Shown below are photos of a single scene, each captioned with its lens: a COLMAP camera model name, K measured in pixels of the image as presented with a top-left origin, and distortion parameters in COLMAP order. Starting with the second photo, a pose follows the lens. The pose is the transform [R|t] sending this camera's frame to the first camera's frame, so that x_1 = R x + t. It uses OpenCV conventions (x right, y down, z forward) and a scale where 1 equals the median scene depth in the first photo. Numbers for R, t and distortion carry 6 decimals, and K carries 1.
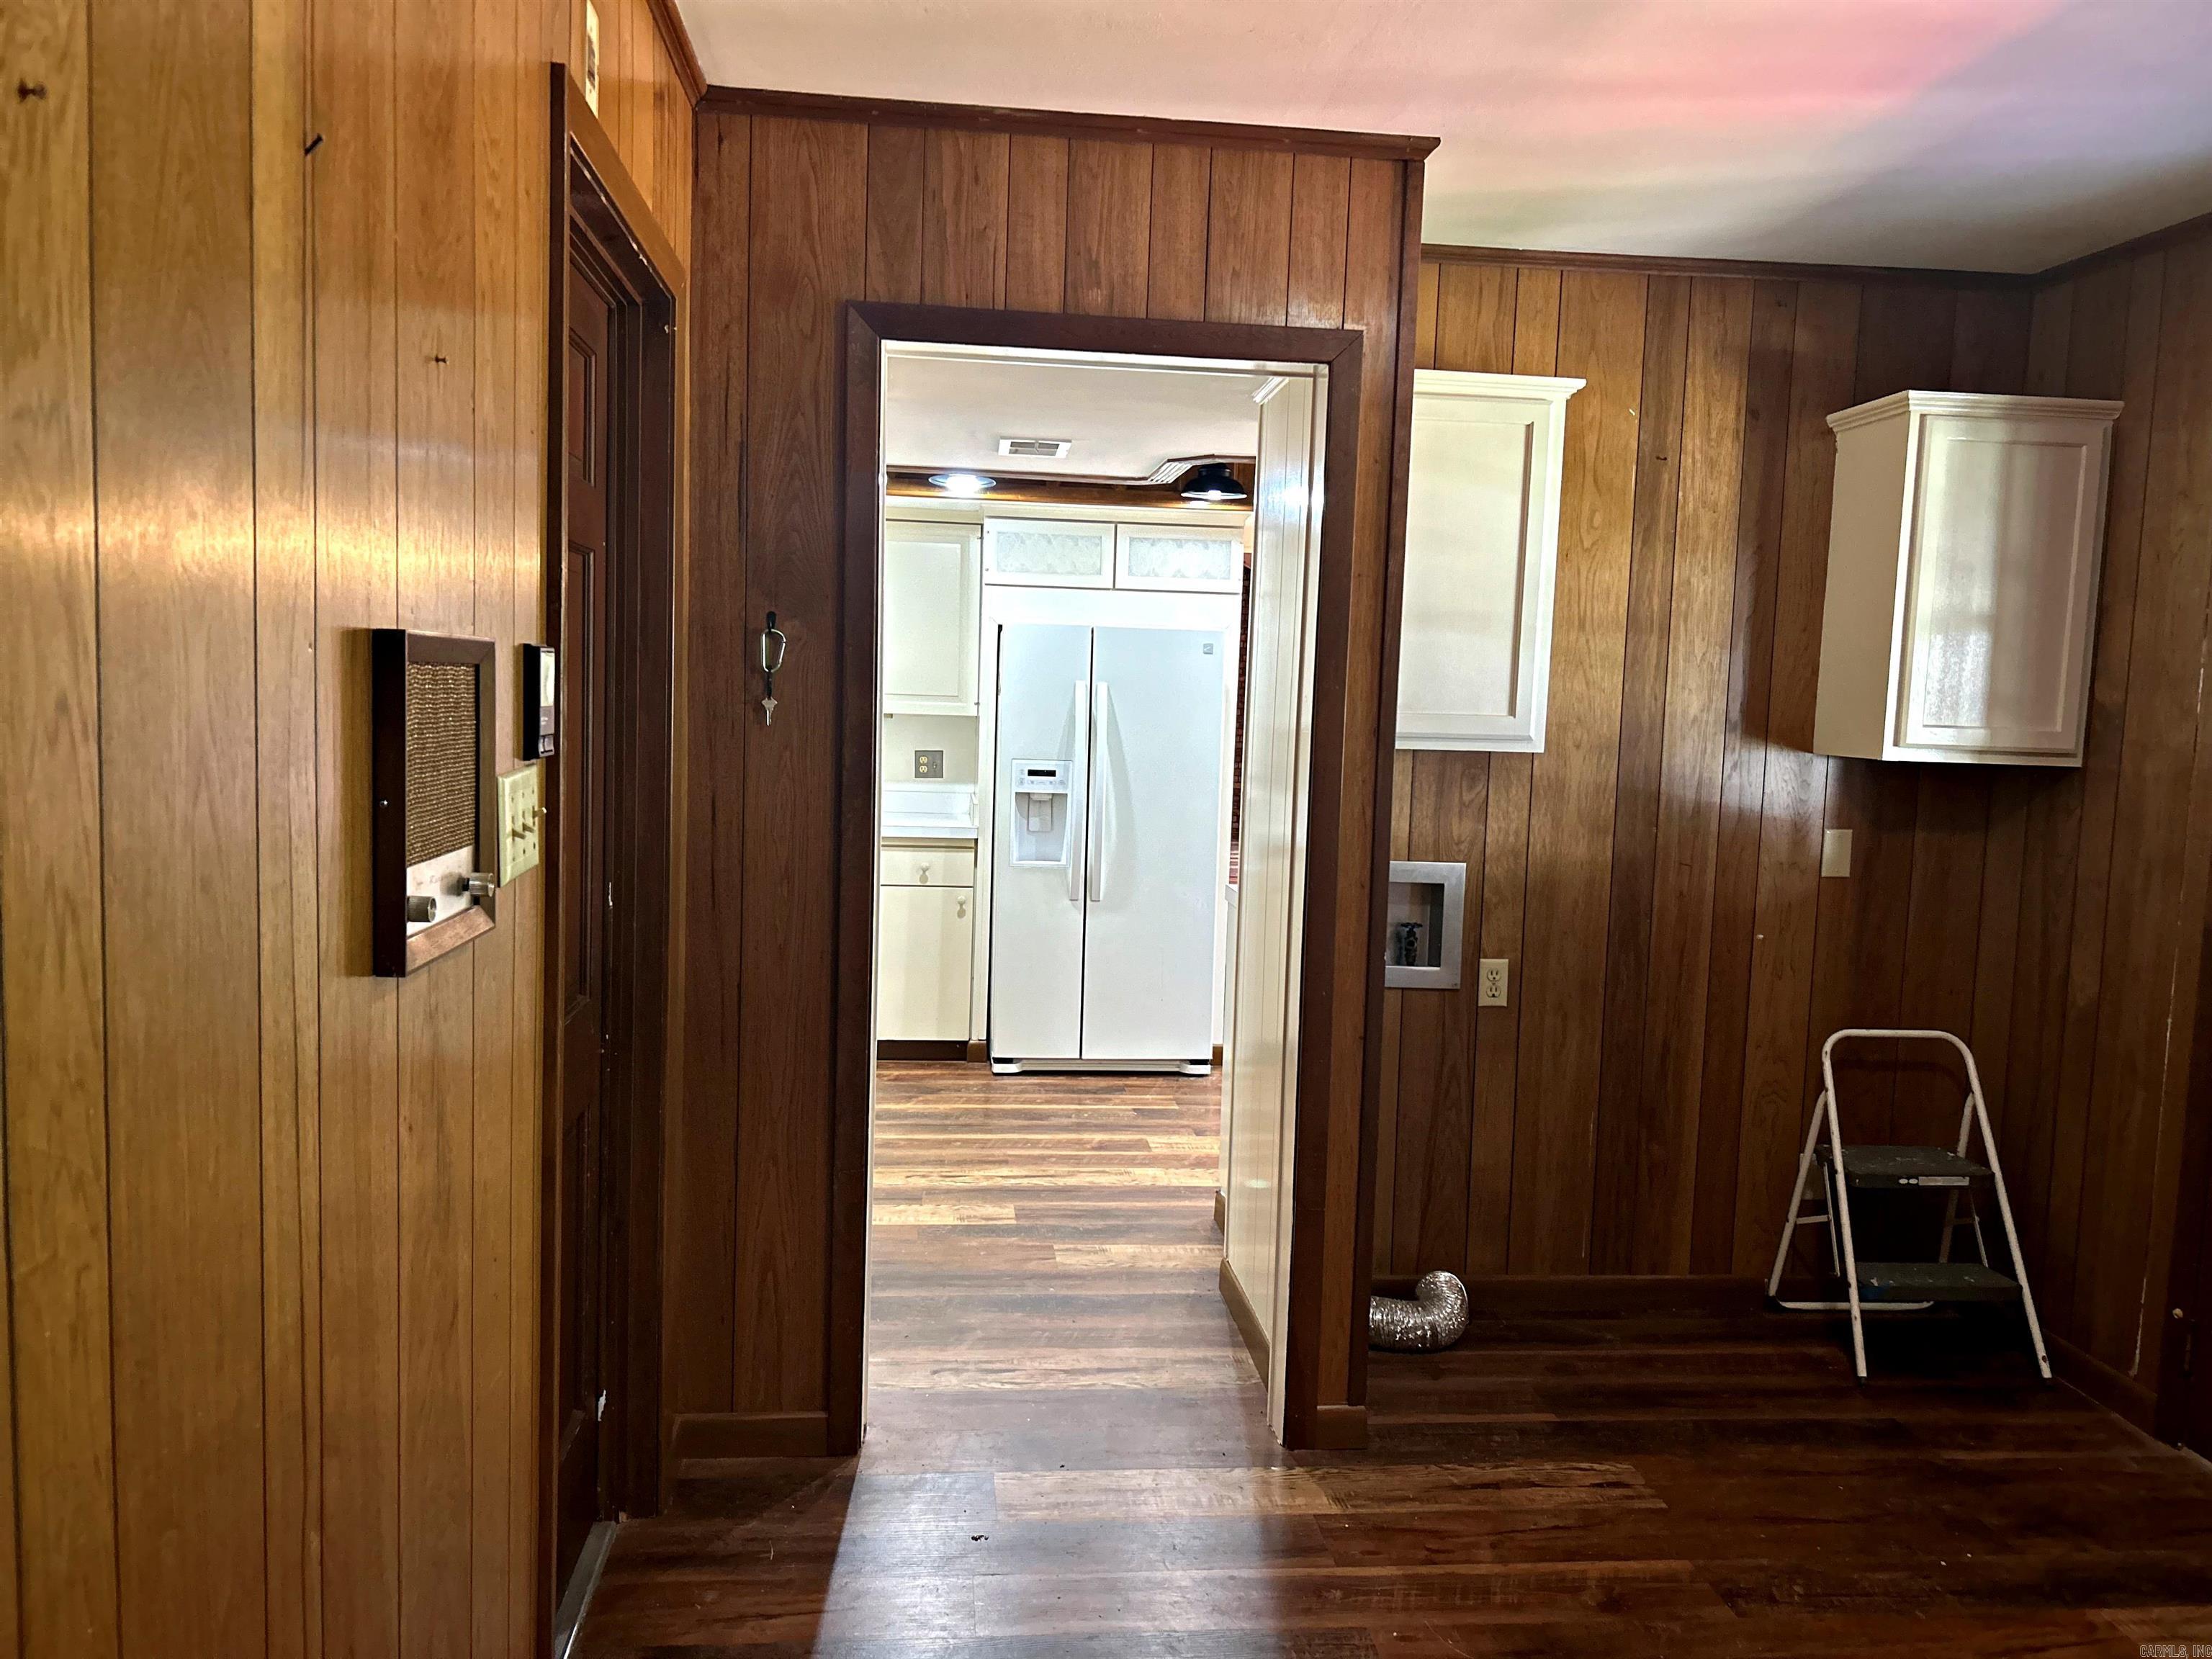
lens RADIAL K [[1656.4, 0, 1101.8], [0, 1656.4, 844.5], [0, 0, 1]] dist [0.049737, -0.046203]
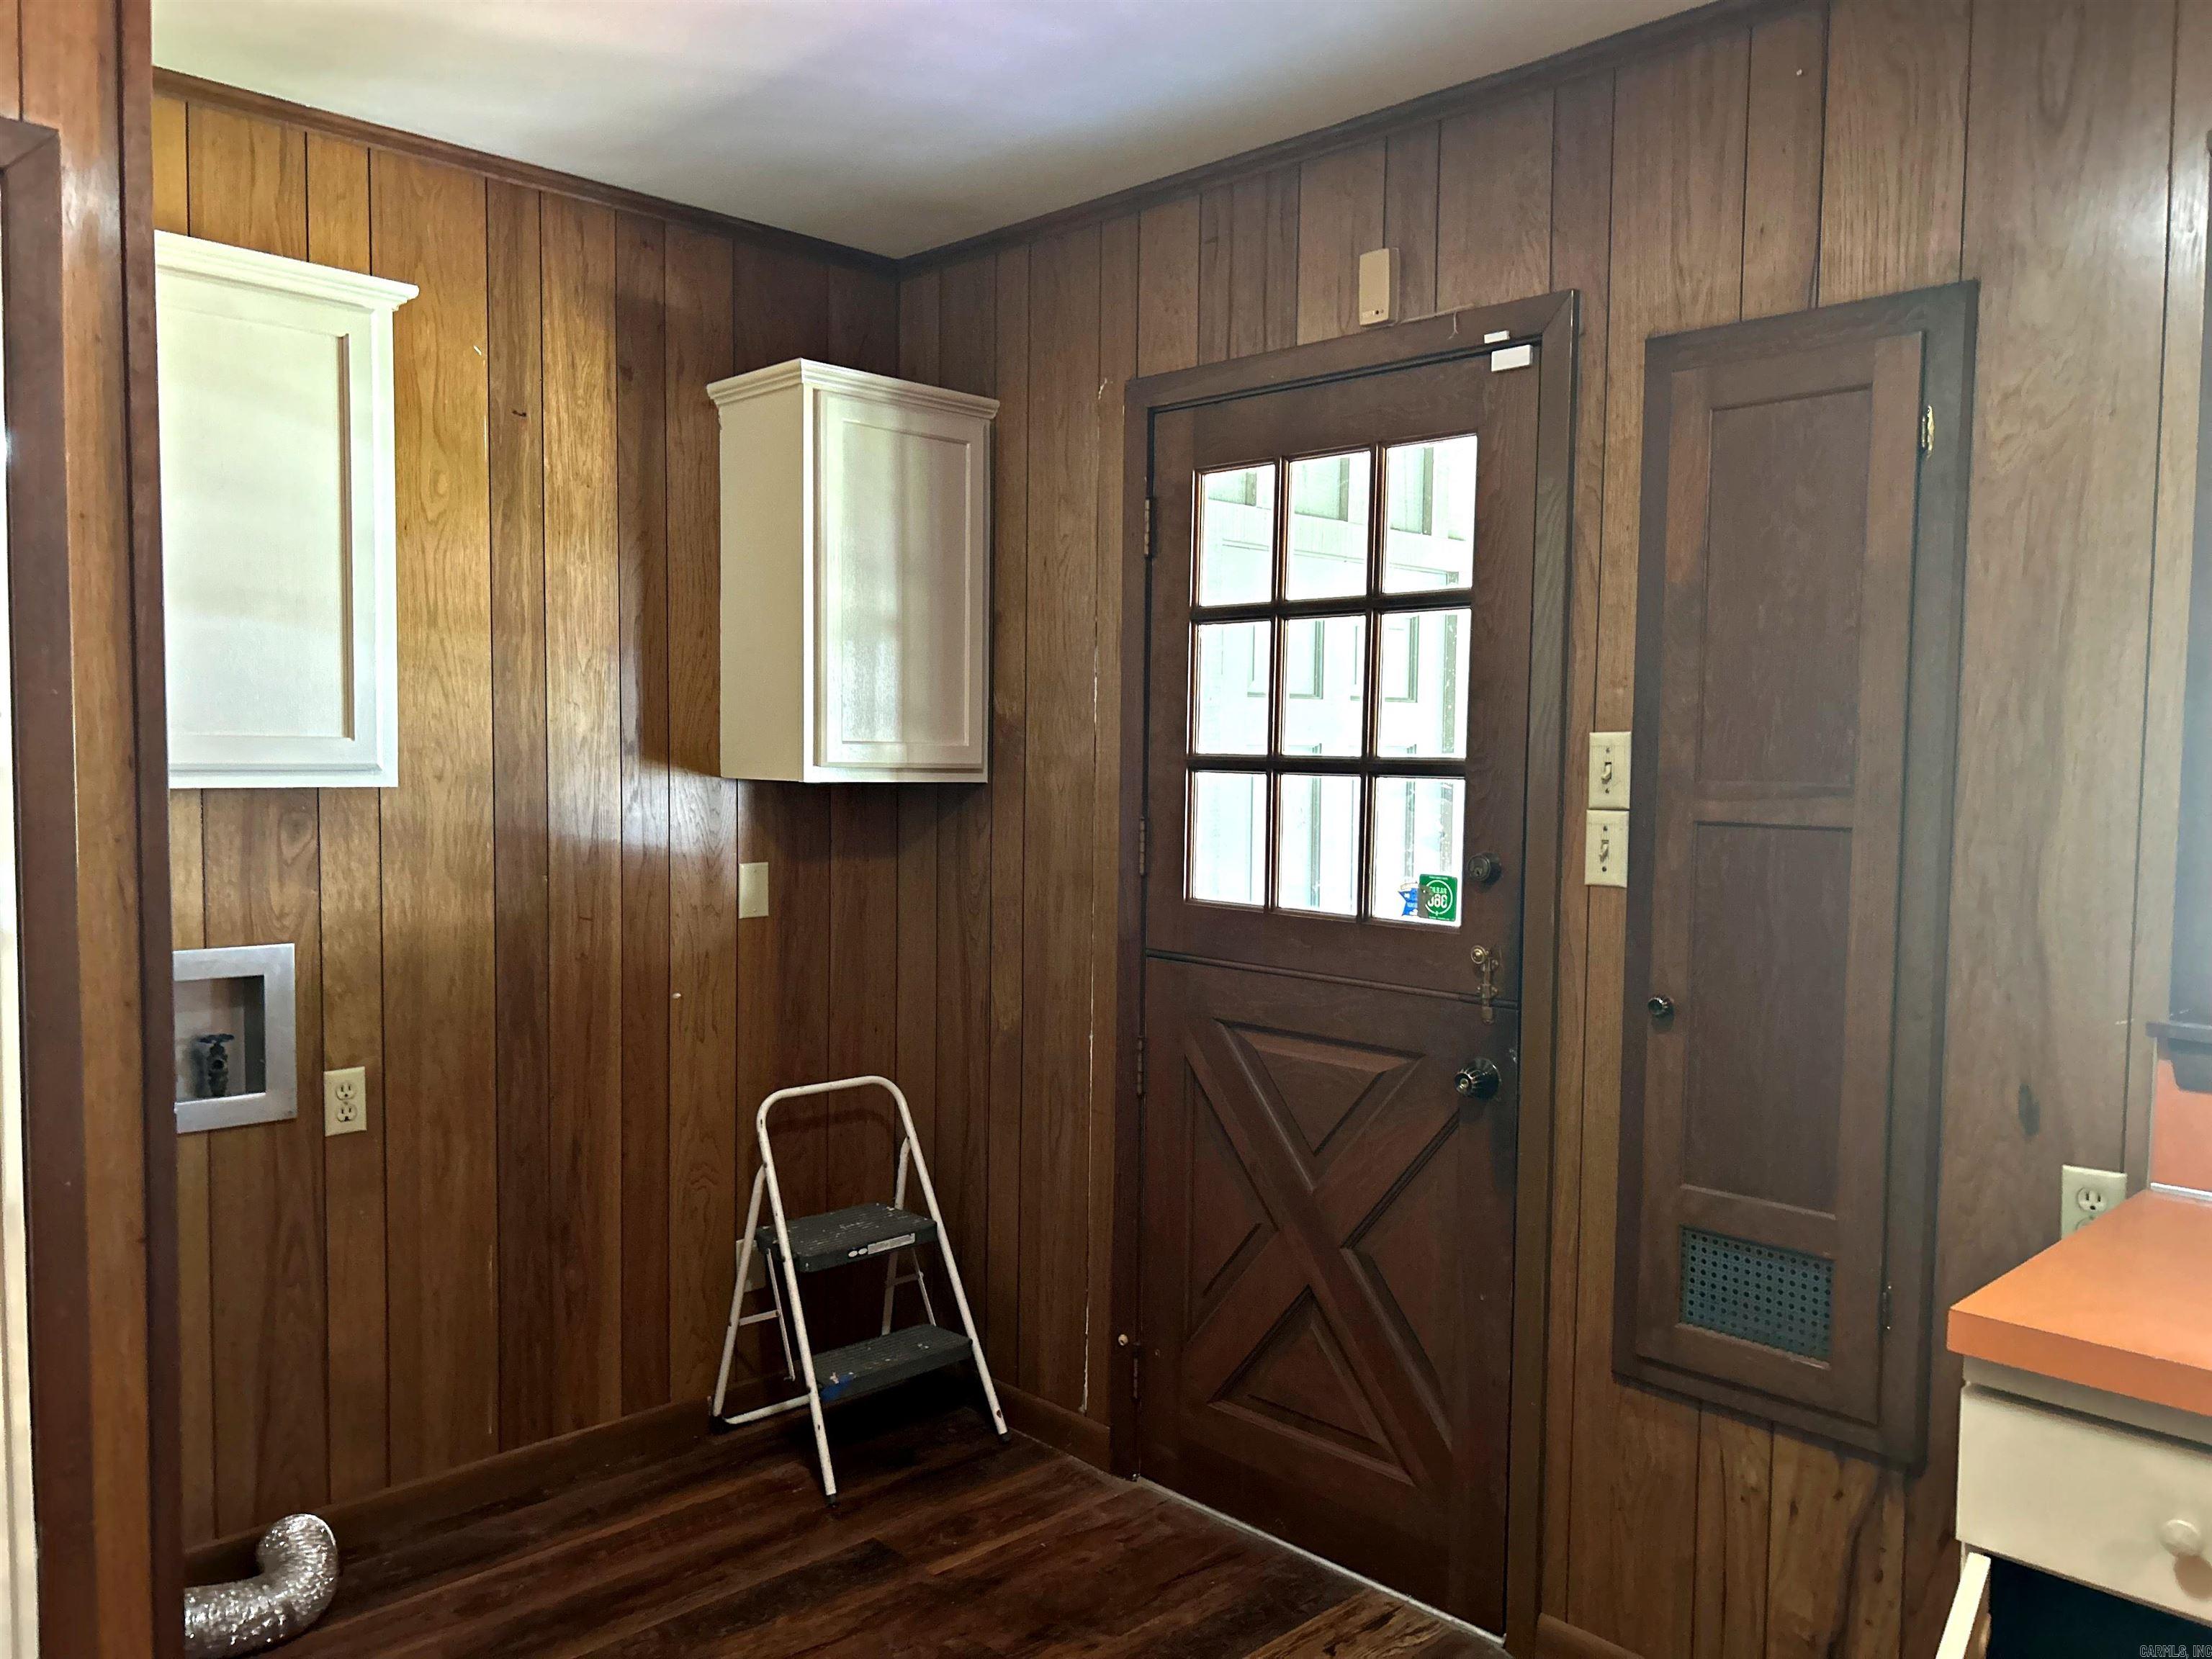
lens RADIAL K [[1656.4, 0, 1101.8], [0, 1656.4, 844.5], [0, 0, 1]] dist [0.049737, -0.046203]
pose [[0.776368, -0.058693, 0.627541, 0.039074], [0.071572, 0.997424, 0.004743, -0.010039], [-0.626203, 0.041232, 0.778569, 0.214062]]
